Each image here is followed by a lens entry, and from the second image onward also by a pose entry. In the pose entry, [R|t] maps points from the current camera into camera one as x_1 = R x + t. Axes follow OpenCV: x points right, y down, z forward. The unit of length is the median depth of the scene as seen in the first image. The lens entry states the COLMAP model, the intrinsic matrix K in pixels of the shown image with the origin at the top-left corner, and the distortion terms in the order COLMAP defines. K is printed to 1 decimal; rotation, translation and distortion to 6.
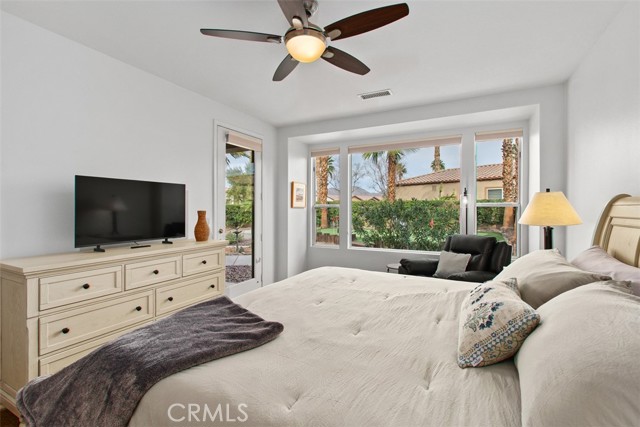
lens RADIAL K [[289.7, 0, 320.0], [0, 289.7, 213.5], [0, 0, 1]] dist [0.002166, -0.000280]
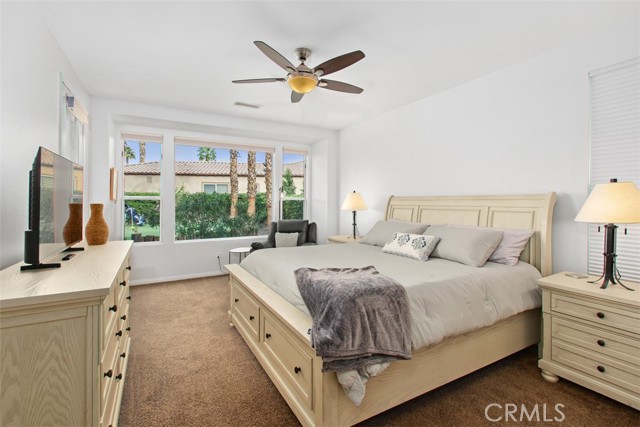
lens RADIAL K [[294.9, 0, 319.4], [0, 294.9, 202.4], [0, 0, 1]] dist [0.000353, -0.000092]
pose [[0.544520, -0.002502, 0.838744, -0.651947], [0.013231, 0.999897, -0.005607, -0.000762], [-0.838644, 0.014151, 0.544496, 0.099728]]
